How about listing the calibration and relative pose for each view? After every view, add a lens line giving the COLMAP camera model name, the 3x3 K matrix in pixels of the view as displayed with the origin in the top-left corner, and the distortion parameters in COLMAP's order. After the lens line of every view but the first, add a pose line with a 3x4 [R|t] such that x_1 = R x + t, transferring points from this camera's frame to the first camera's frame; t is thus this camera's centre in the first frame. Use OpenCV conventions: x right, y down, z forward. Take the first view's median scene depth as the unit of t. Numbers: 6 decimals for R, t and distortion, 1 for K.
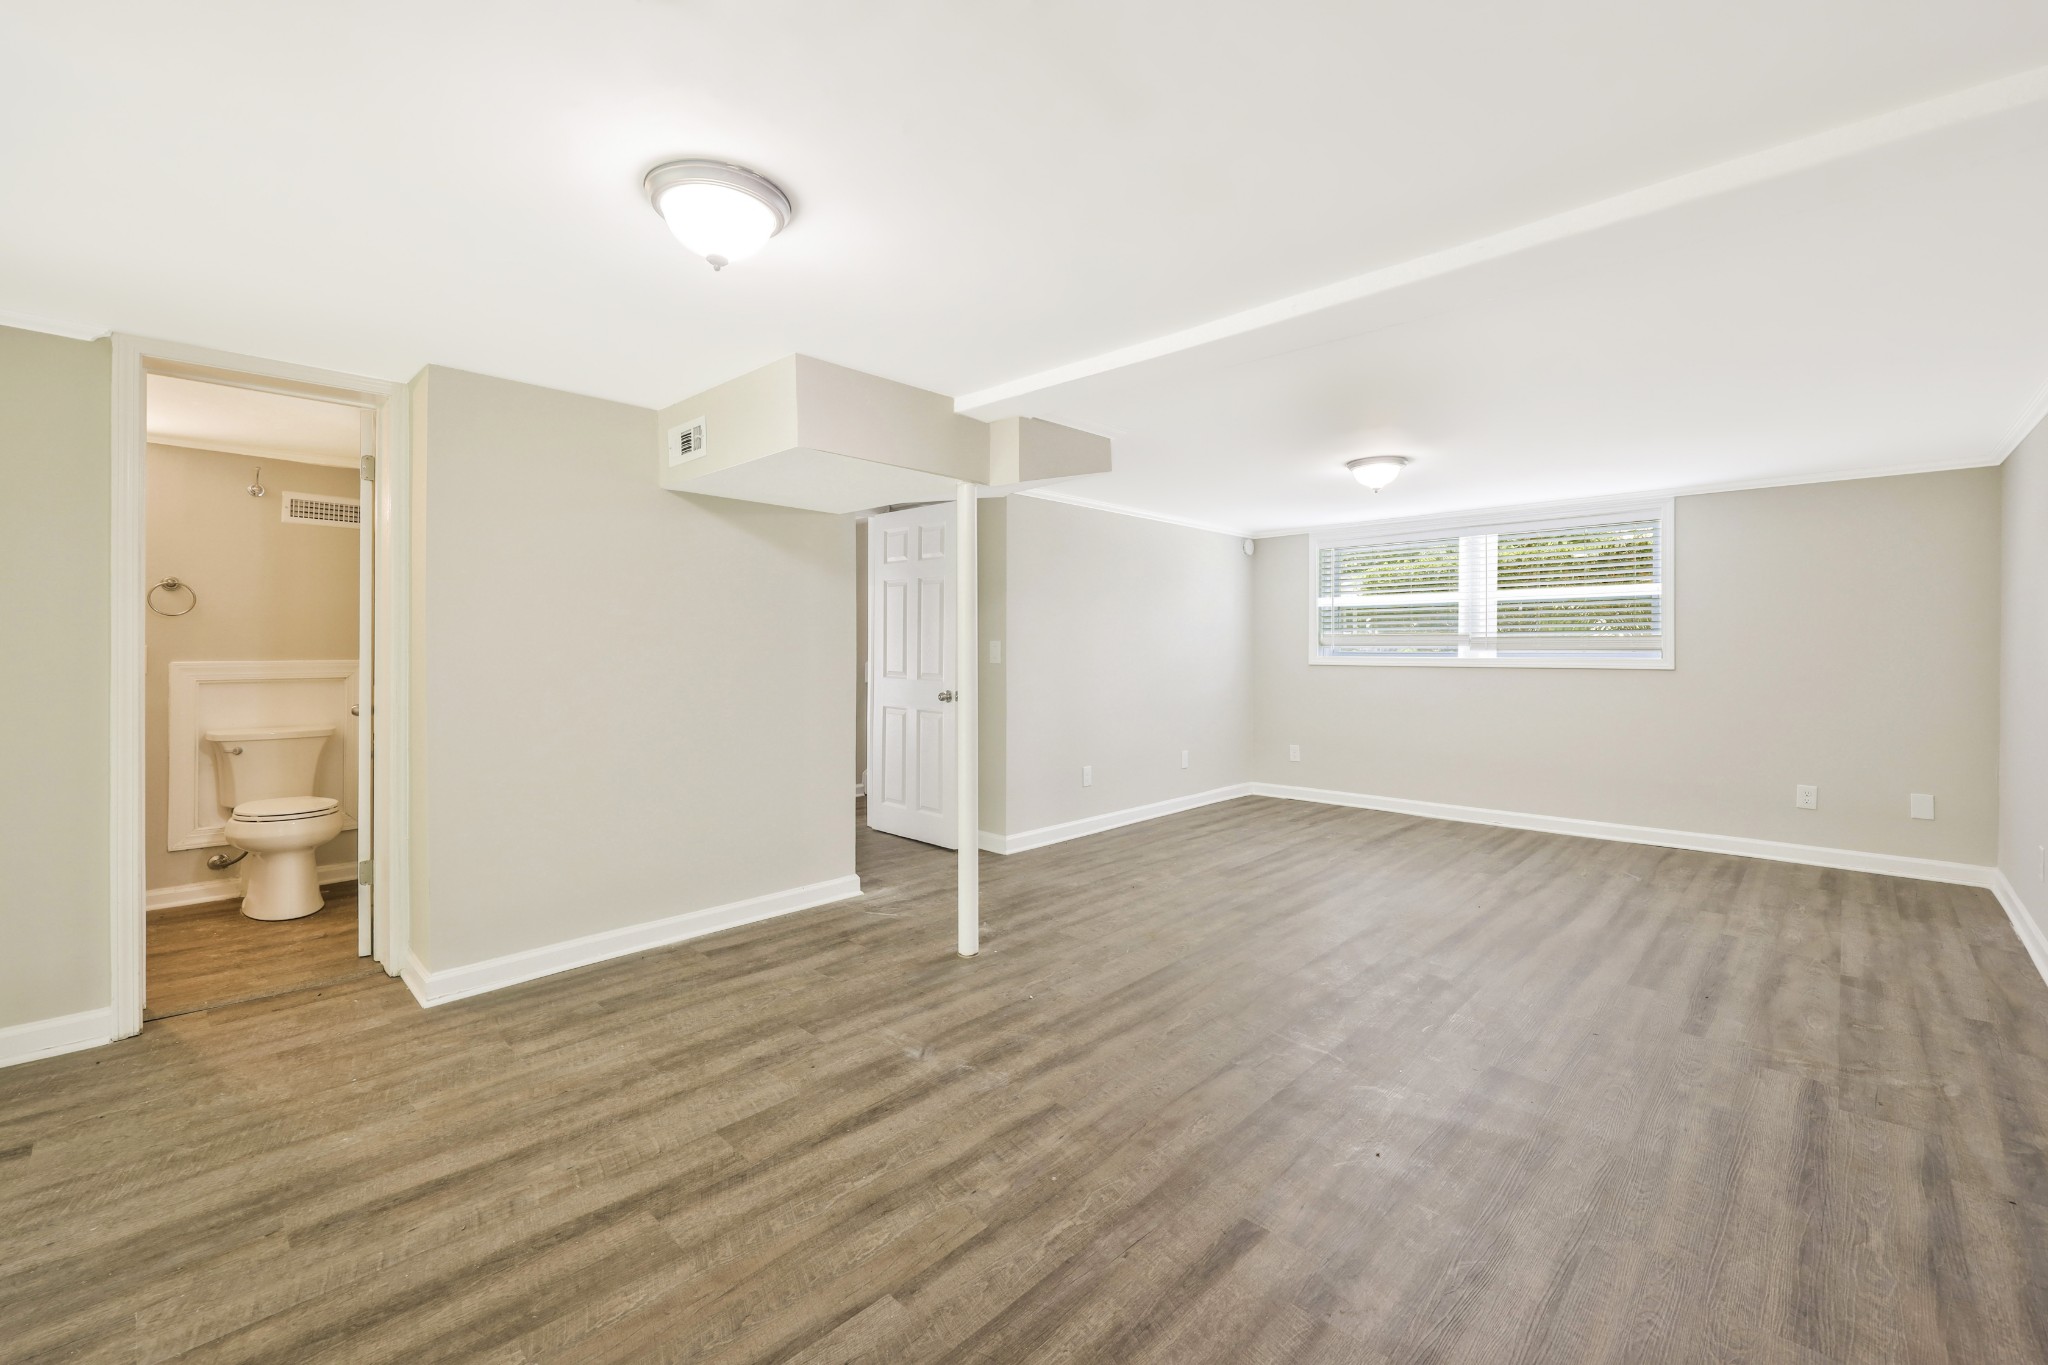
lens RADIAL K [[849.6, 0, 1021.1], [0, 849.6, 666.6], [0, 0, 1]] dist [-0.002248, 0.000197]
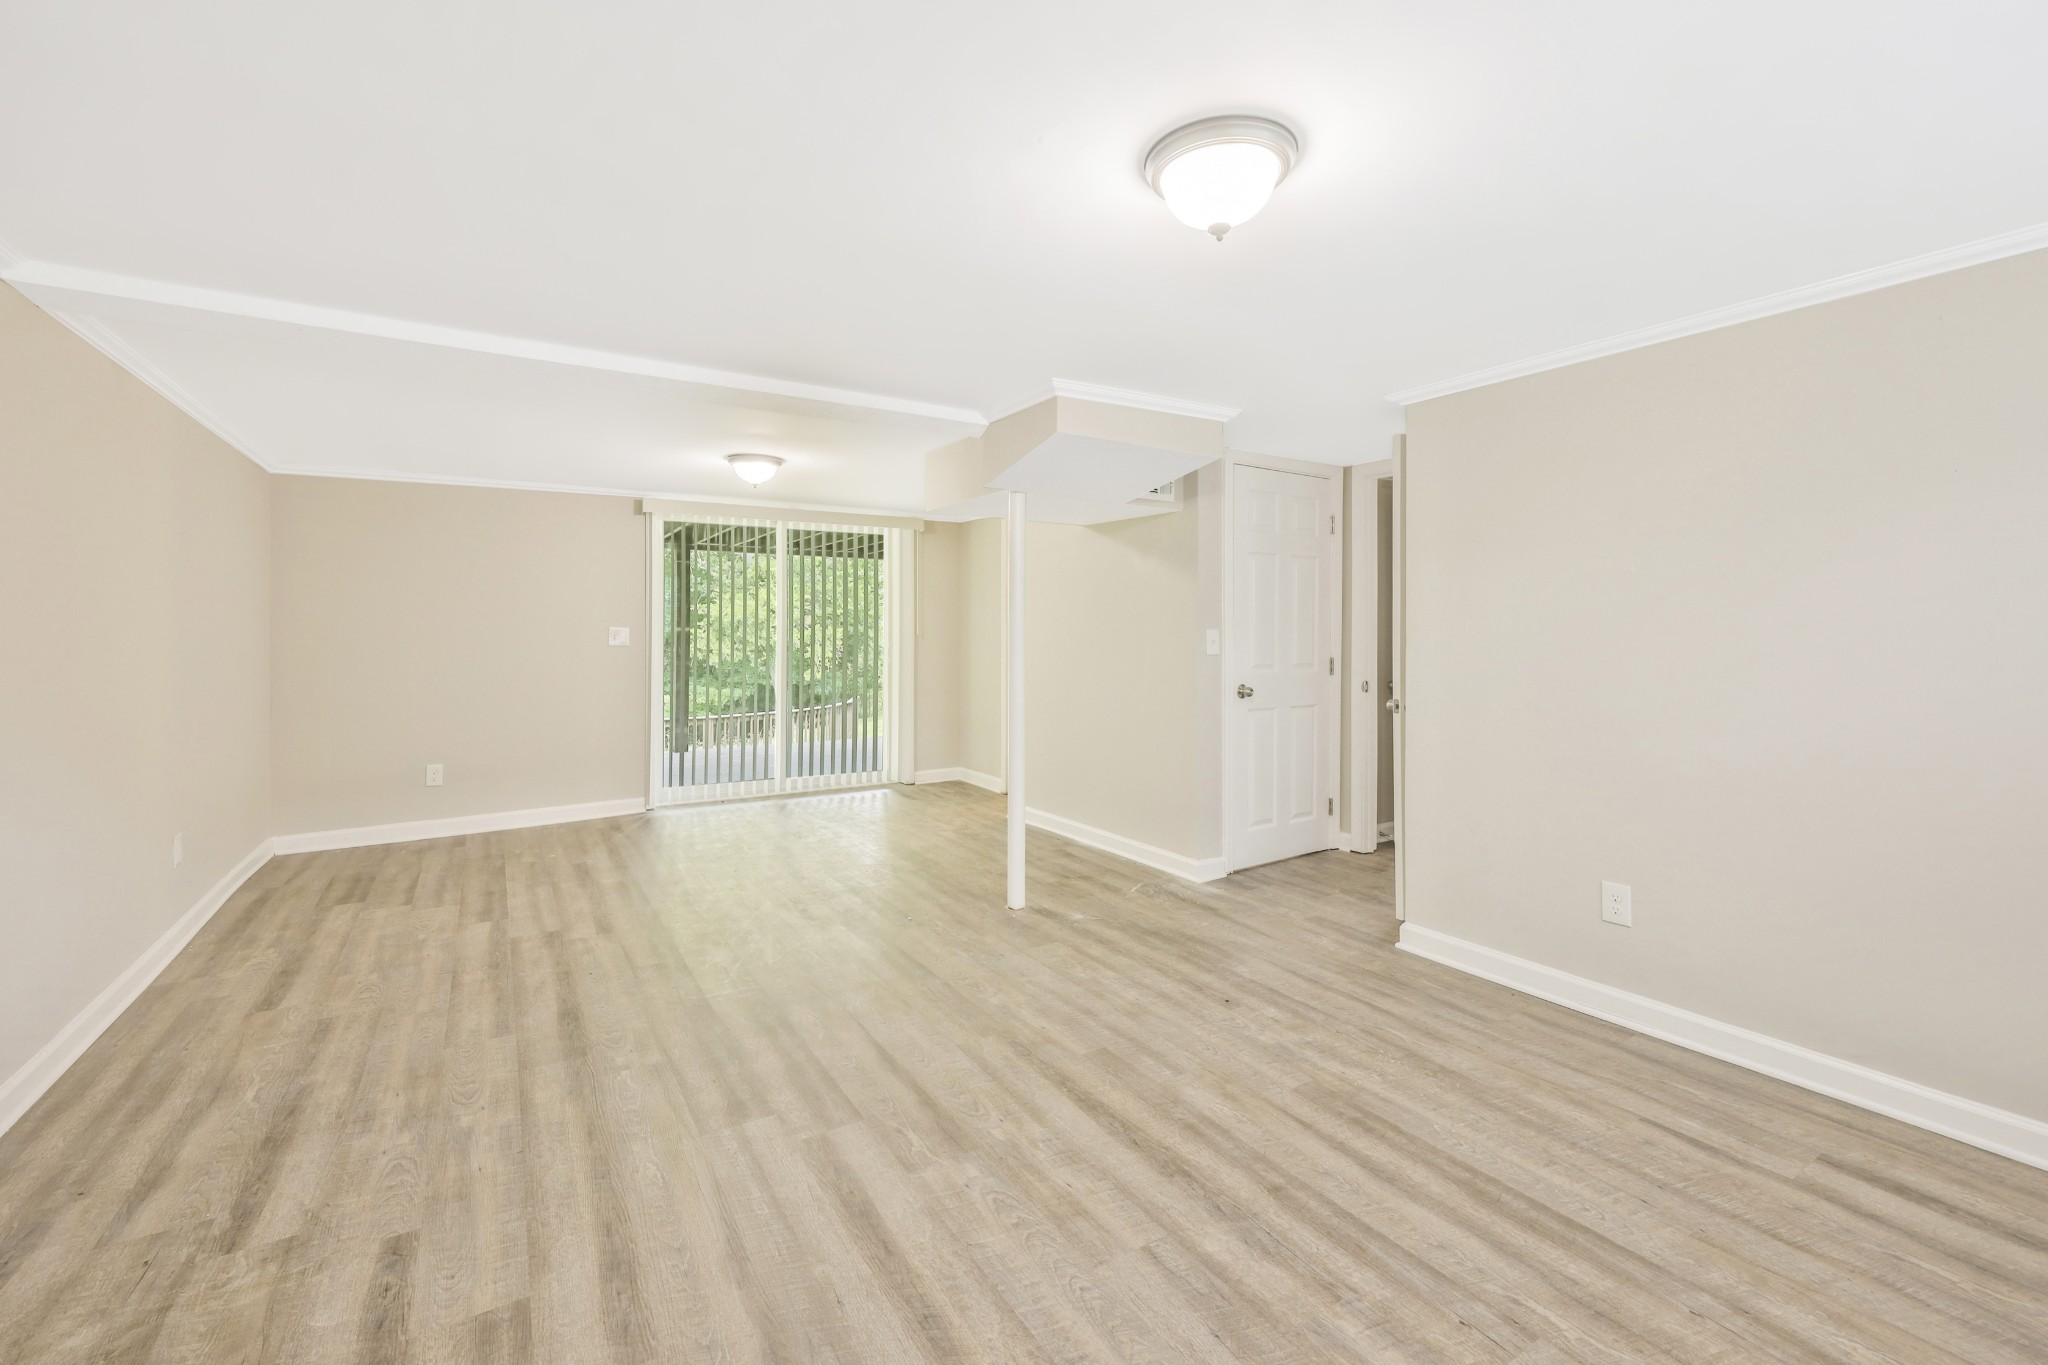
lens RADIAL K [[849.6, 0, 998.4], [0, 849.6, 635.3], [0, 0, 1]] dist [-0.002248, 0.000197]
pose [[-0.260638, -0.005156, -0.965423, 1.206434], [-0.017510, 0.999847, -0.000612, -0.024629], [0.965278, 0.016745, -0.260688, 1.488192]]
